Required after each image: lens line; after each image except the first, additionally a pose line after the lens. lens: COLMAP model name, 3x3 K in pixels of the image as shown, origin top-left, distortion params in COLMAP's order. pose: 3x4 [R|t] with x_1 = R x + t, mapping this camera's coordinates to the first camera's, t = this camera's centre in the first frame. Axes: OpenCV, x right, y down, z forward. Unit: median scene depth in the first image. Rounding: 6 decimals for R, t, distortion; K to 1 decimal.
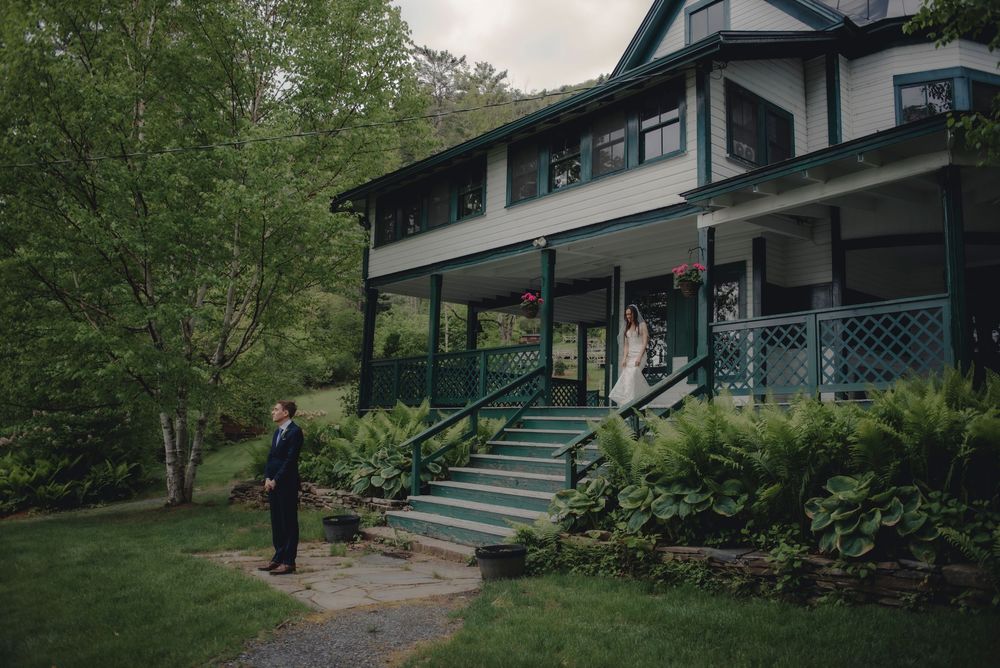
lens RADIAL K [[829.8, 0, 497.3], [0, 829.8, 328.6], [0, 0, 1]] dist [-0.000718, -0.001263]
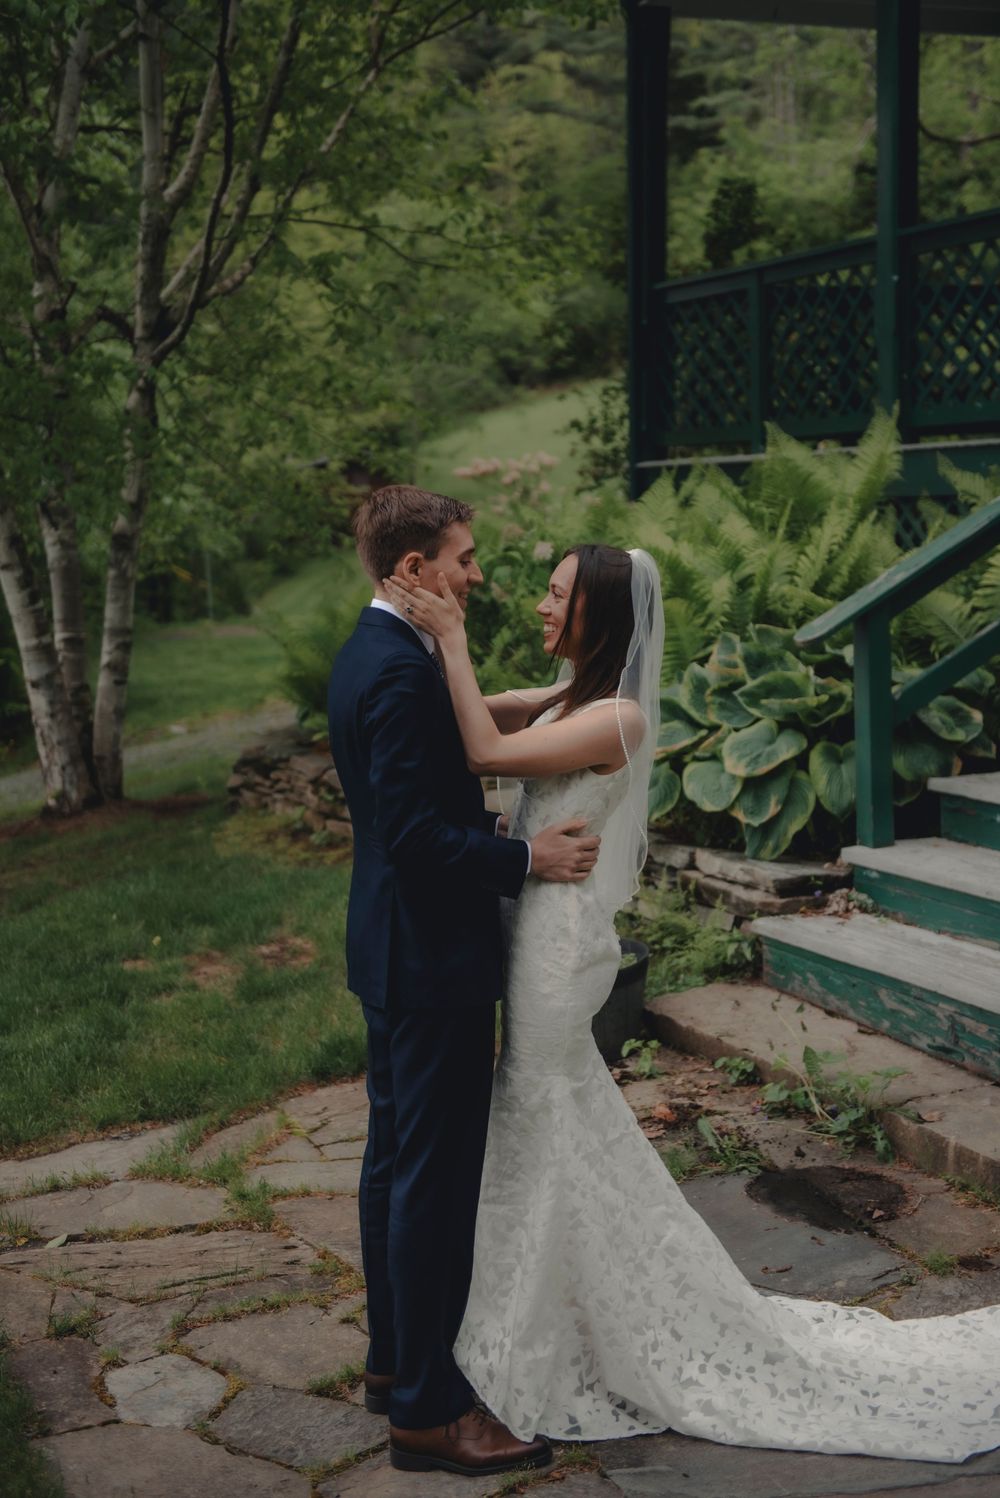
lens RADIAL K [[2014.9, 0, 500.7], [0, 2014.9, 741.8], [0, 0, 1]] dist [0.087961, 0.000000]
pose [[0.968464, -0.031197, -0.247191, -0.057424], [0.092484, 0.966260, 0.240394, 0.025948], [0.231352, -0.255674, 0.938673, 0.431500]]
